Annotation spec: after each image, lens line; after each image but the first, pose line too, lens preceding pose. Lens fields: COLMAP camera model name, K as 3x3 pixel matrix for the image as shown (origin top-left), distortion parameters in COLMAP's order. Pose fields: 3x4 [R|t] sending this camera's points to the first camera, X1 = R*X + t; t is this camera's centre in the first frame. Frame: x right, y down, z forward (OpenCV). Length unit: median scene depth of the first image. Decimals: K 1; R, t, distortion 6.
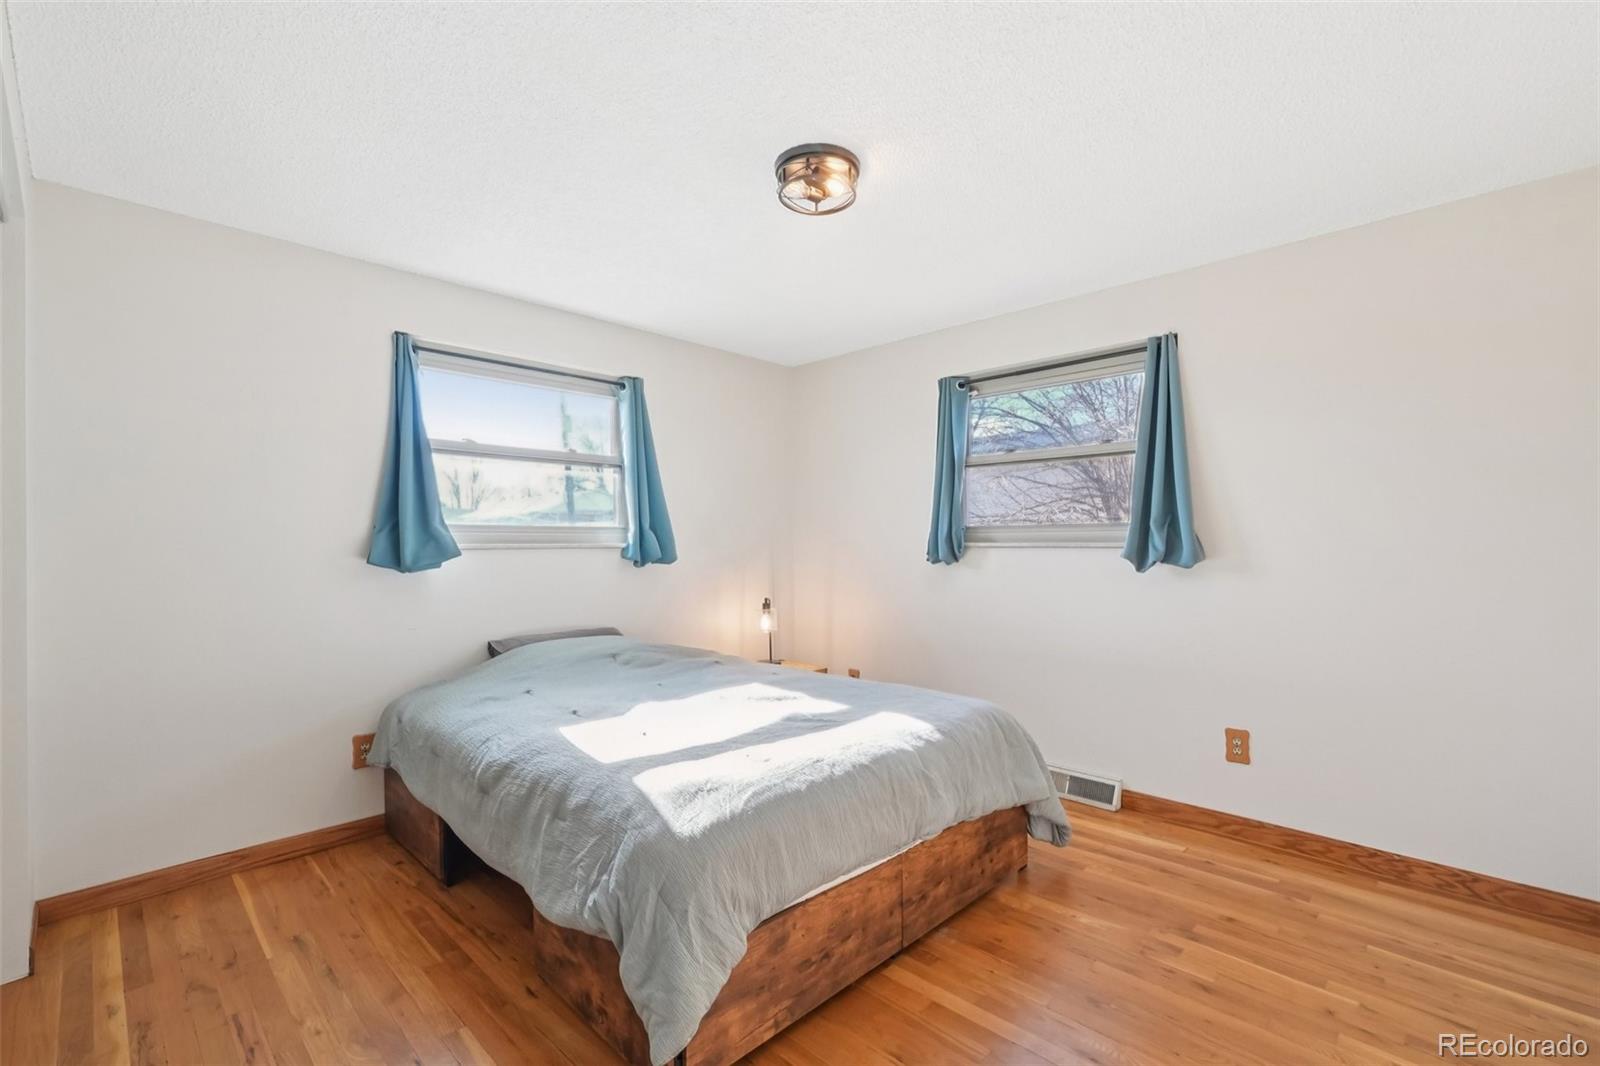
lens RADIAL K [[702.4, 0, 799.0], [0, 702.4, 547.6], [0, 0, 1]] dist [-0.001200, -0.000175]
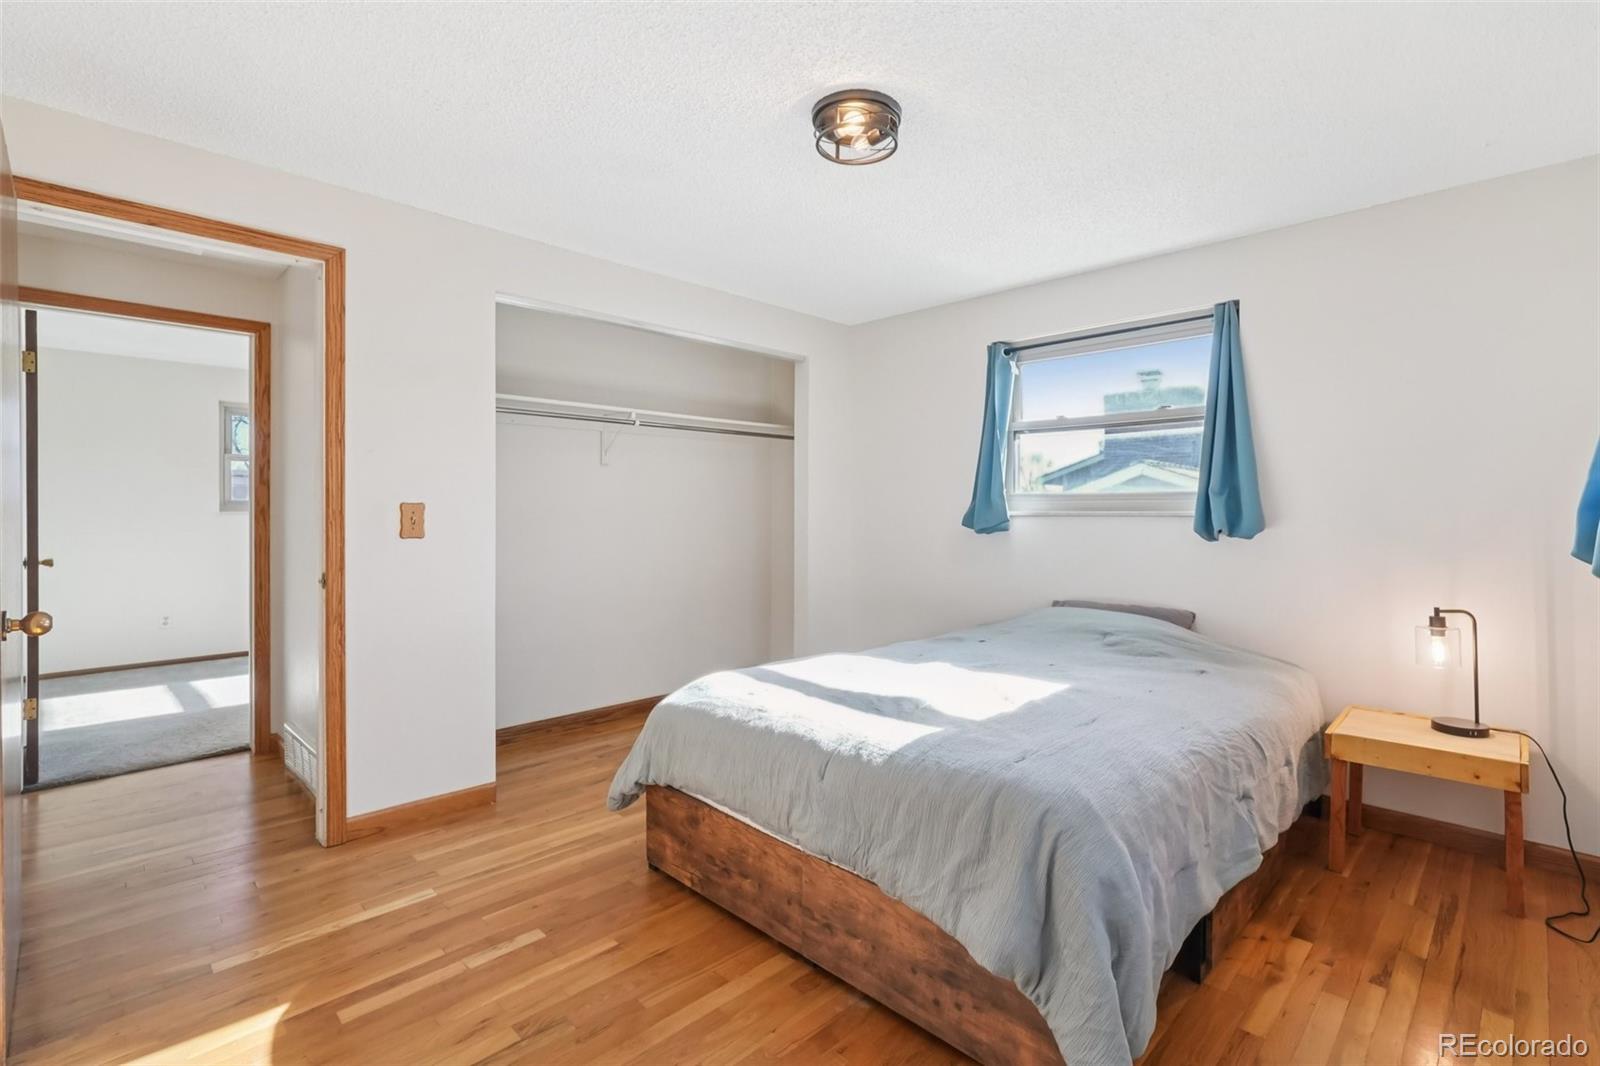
lens RADIAL K [[685.3, 0, 807.1], [0, 685.3, 534.4], [0, 0, 1]] dist [0.001165, 0.000318]
pose [[0.039925, 0.035012, -0.998589, 1.013517], [-0.009943, 0.999350, 0.034641, -0.004542], [0.999153, 0.008546, 0.040247, 0.963266]]
